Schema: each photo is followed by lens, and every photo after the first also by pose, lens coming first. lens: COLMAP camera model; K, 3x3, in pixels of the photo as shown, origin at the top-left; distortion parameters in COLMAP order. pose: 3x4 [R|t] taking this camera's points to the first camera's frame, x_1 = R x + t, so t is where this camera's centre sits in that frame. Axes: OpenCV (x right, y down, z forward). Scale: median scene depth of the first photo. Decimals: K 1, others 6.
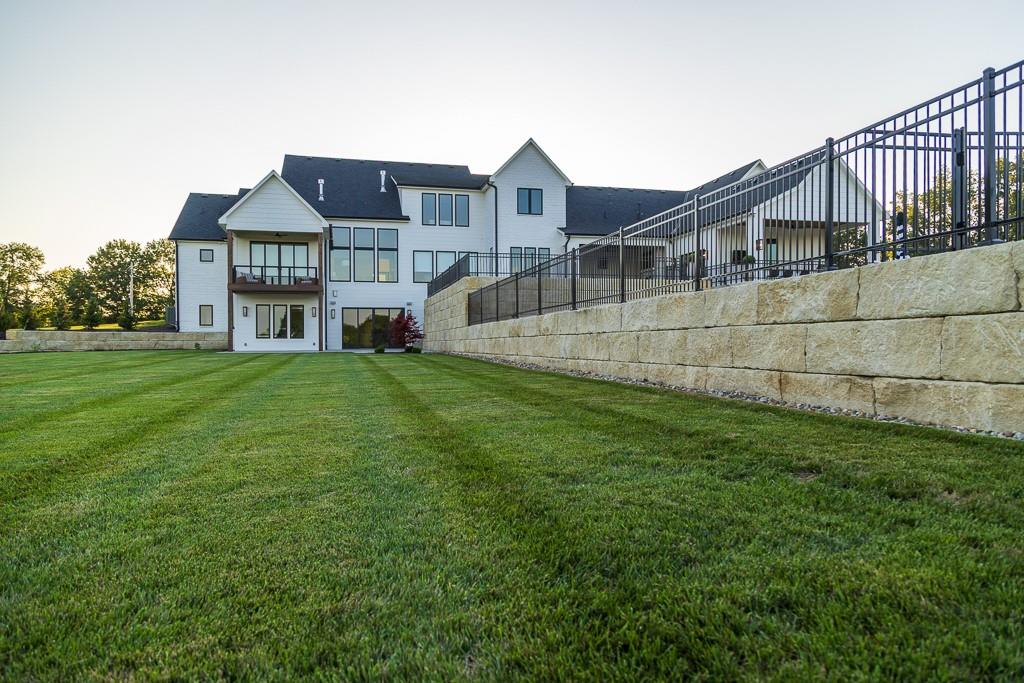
lens RADIAL K [[670.2, 0, 512.0], [0, 670.2, 341.5], [0, 0, 1]] dist [0.017225, -0.002002]
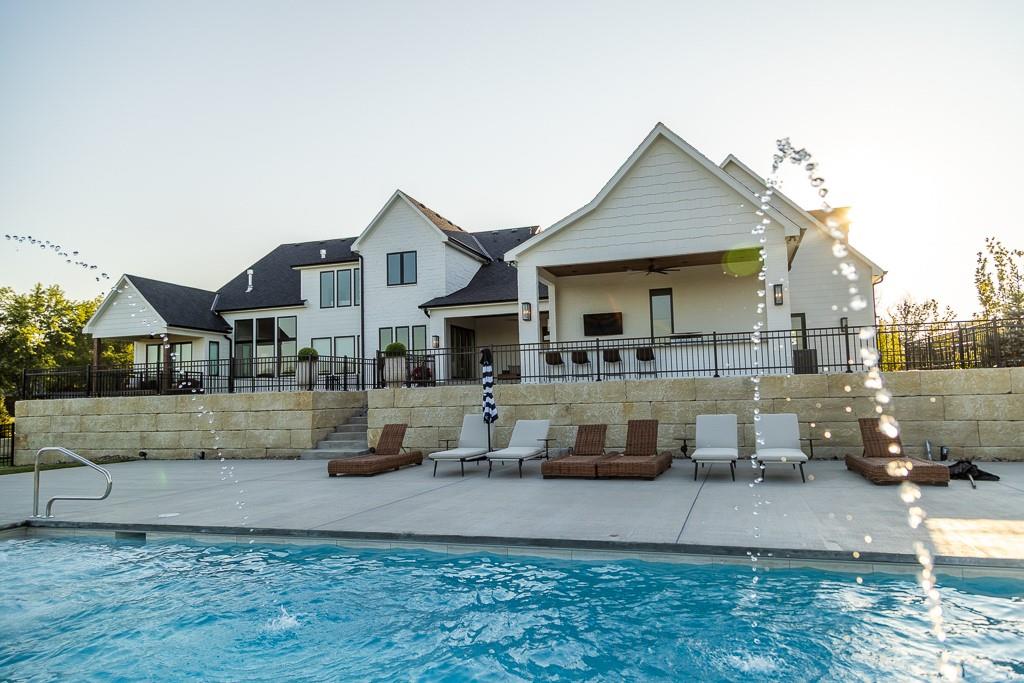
lens RADIAL K [[670.2, 0, 512.0], [0, 670.2, 341.5], [0, 0, 1]] dist [0.017225, -0.002002]
pose [[0.850531, -0.058515, -0.522660, 0.532725], [0.016365, 0.996255, -0.084907, -0.054054], [0.525671, 0.063662, 0.848303, 0.400682]]
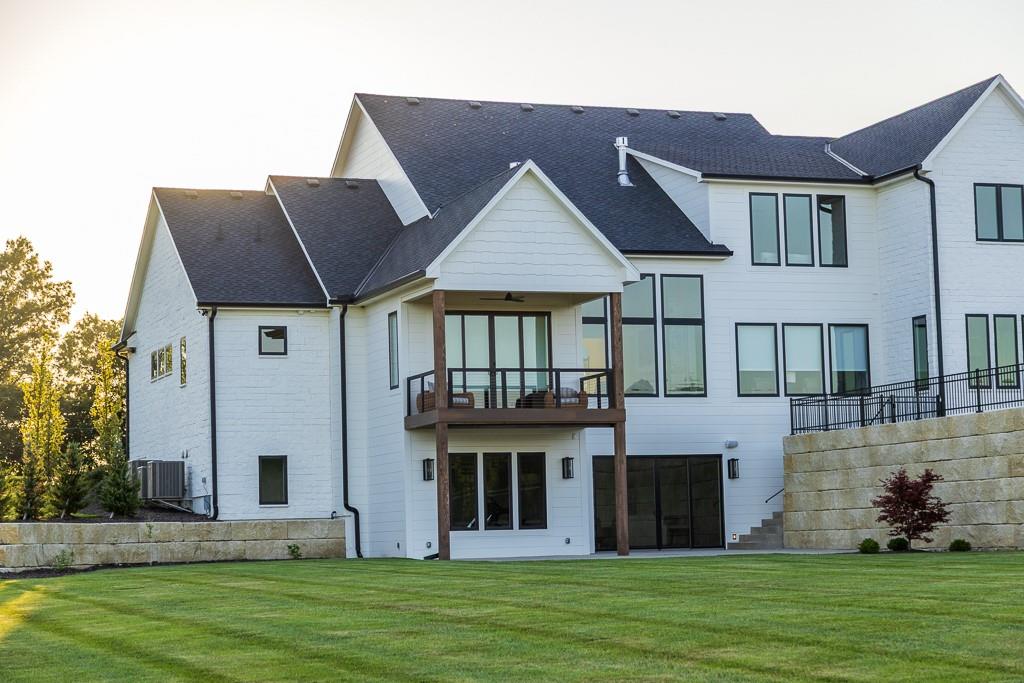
lens RADIAL K [[2128.7, 0, 512.0], [0, 2128.7, 341.5], [0, 0, 1]] dist [0.014665, 0.138565]
pose [[0.993424, -0.010565, 0.114004, -0.453024], [0.021308, 0.995397, -0.093433, 0.002937], [-0.112492, 0.095248, 0.989077, -0.358527]]
